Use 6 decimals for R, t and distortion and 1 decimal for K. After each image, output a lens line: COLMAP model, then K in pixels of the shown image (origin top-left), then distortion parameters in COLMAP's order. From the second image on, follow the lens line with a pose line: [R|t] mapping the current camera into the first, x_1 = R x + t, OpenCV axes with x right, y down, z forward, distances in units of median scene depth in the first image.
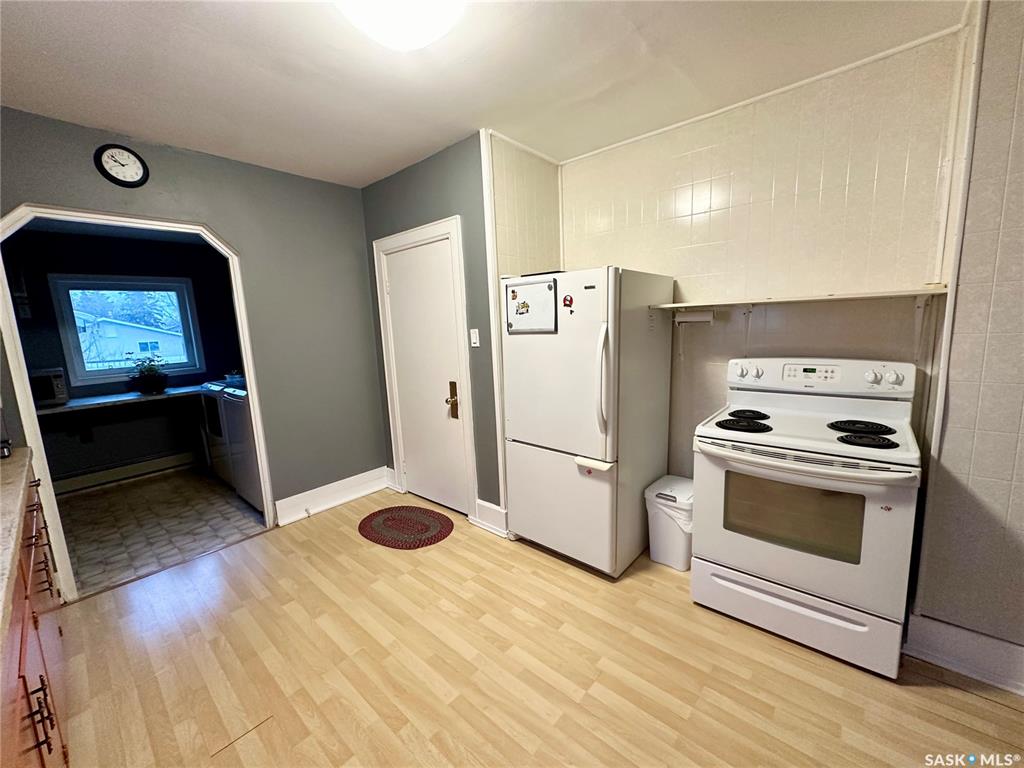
lens RADIAL K [[406.7, 0, 512.2], [0, 406.7, 383.3], [0, 0, 1]] dist [-0.002982, -0.000087]
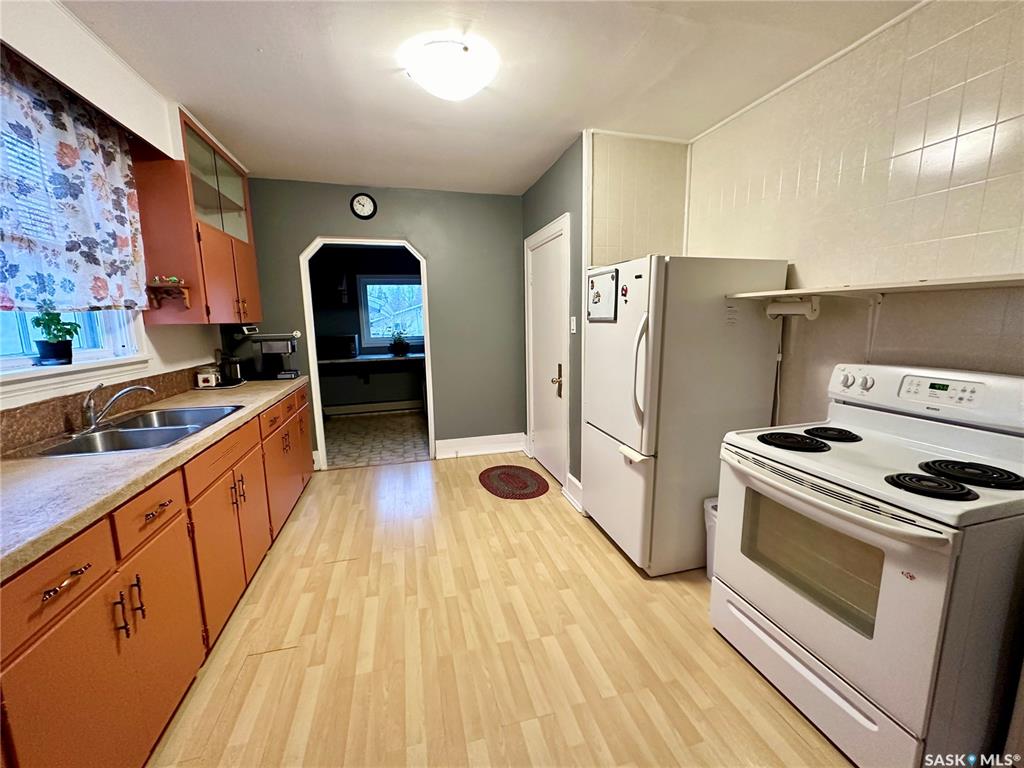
lens RADIAL K [[406.7, 0, 513.0], [0, 406.7, 383.2], [0, 0, 1]] dist [-0.002982, -0.000087]
pose [[0.832245, 0.115706, -0.542200, 0.453551], [-0.101120, 0.993254, 0.056749, -0.002546], [0.545108, 0.007599, 0.838331, 0.000393]]
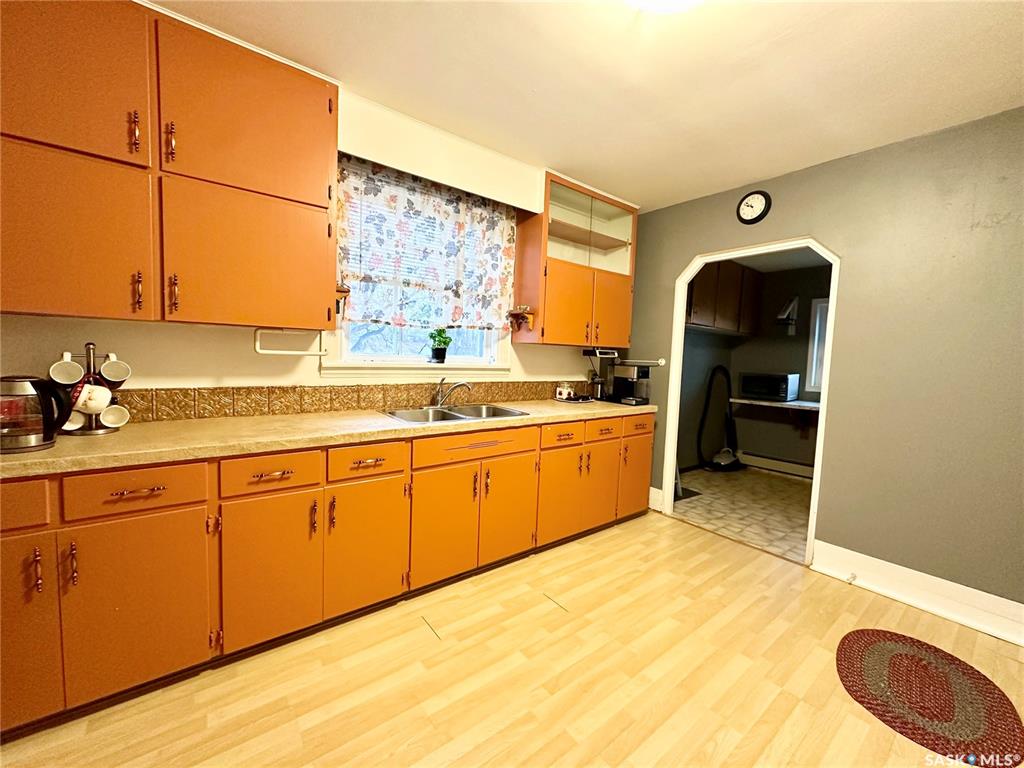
lens RADIAL K [[406.7, 0, 513.1], [0, 406.7, 383.9], [0, 0, 1]] dist [-0.002982, -0.000087]
pose [[-0.193555, 0.103977, -0.975564, 0.458360], [-0.172788, 0.975212, 0.138221, -0.051182], [0.965754, 0.195319, -0.170792, 0.604287]]
